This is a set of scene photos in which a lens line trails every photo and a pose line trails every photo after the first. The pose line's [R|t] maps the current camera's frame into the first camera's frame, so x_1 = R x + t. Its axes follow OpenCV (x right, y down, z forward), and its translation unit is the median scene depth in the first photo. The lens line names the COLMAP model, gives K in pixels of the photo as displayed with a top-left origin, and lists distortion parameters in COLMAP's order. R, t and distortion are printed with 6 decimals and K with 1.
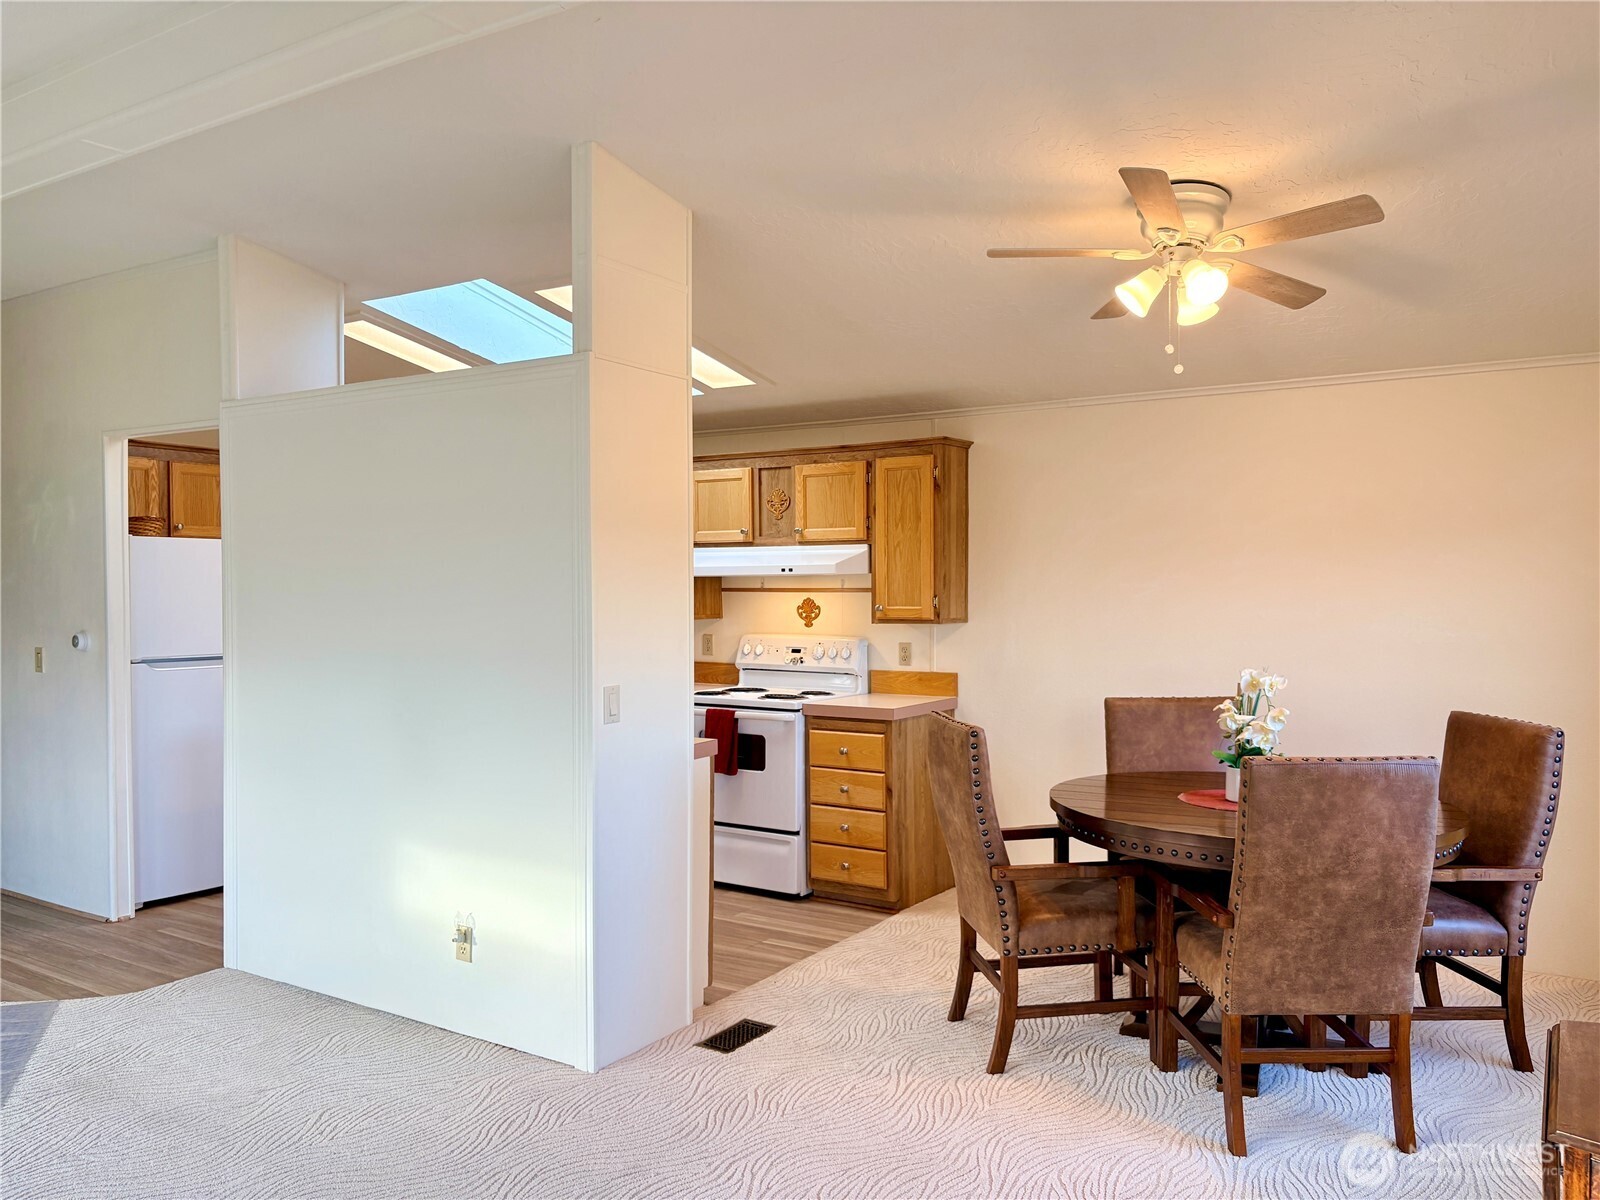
lens RADIAL K [[1215.5, 0, 798.3], [0, 1215.5, 607.5], [0, 0, 1]] dist [0.021503, -0.012269]
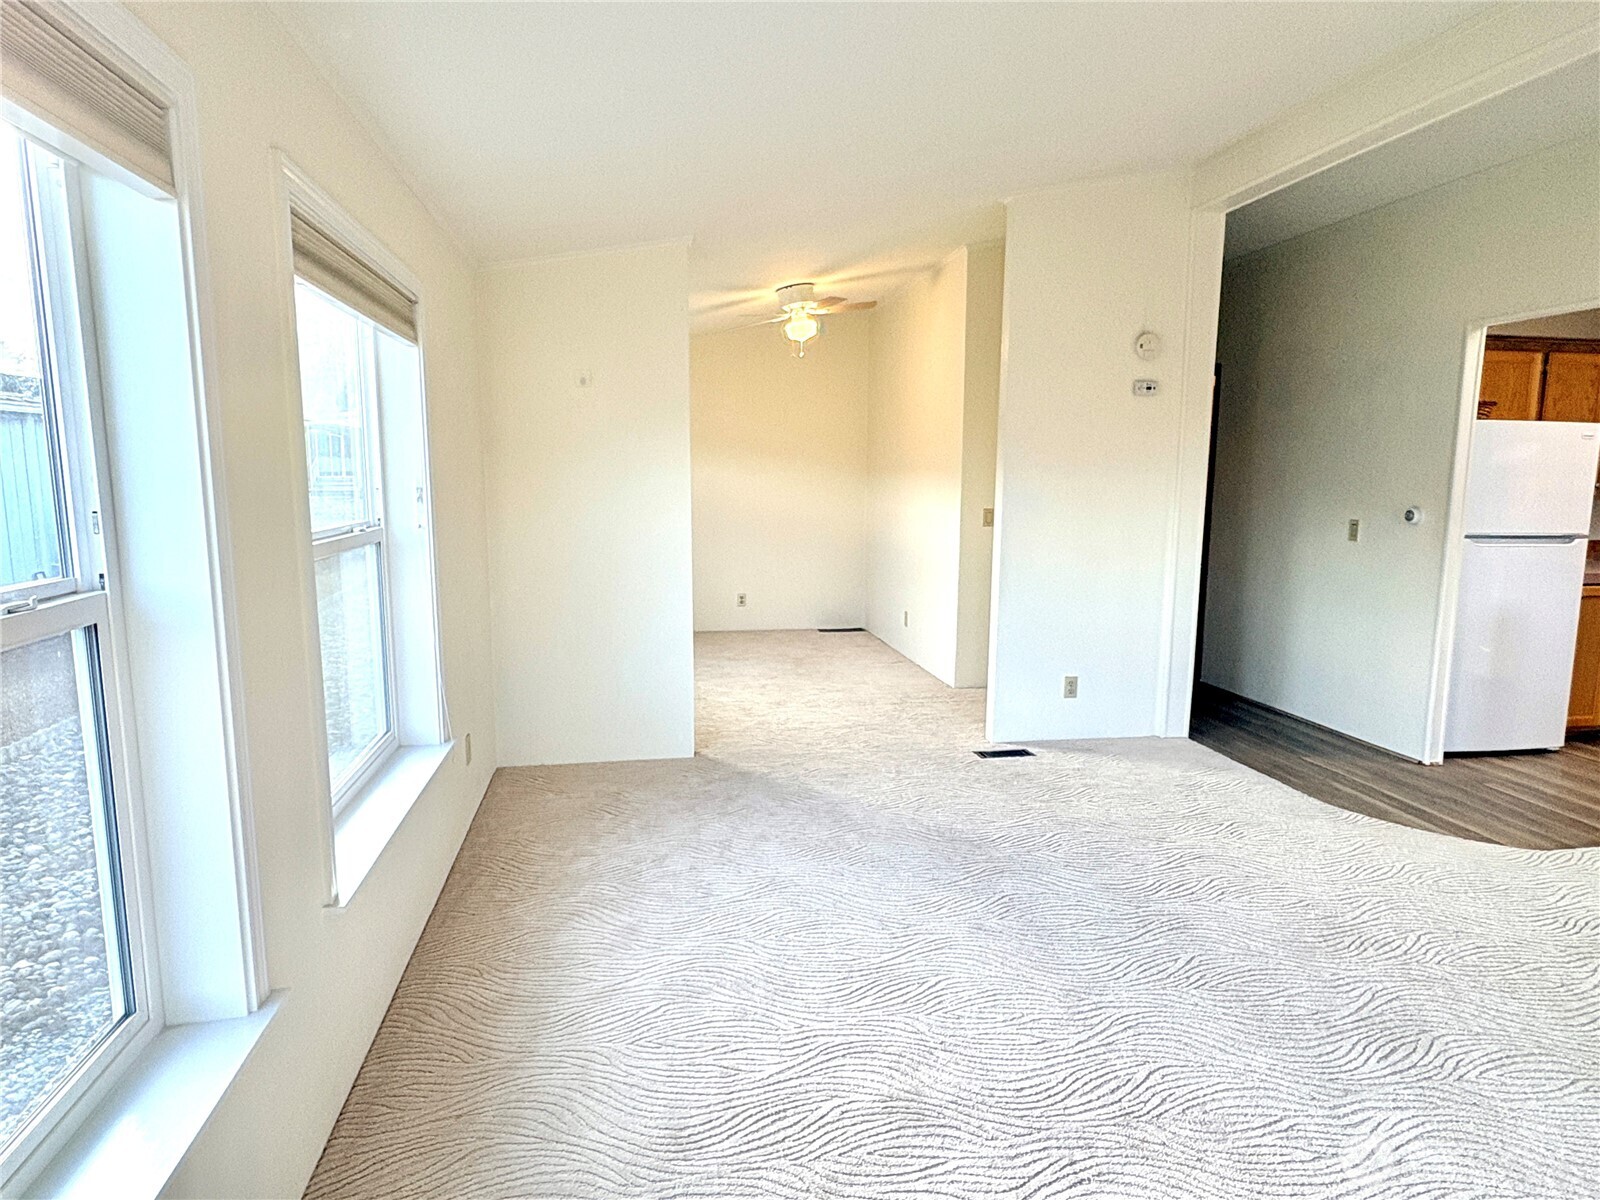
lens RADIAL K [[932.7, 0, 795.9], [0, 932.7, 600.1], [0, 0, 1]] dist [-0.000396, 0.002697]
pose [[0.679530, 0.106103, -0.725934, -0.318792], [-0.024943, 0.992256, 0.121680, 0.013156], [0.733223, -0.064578, 0.676915, -0.004544]]
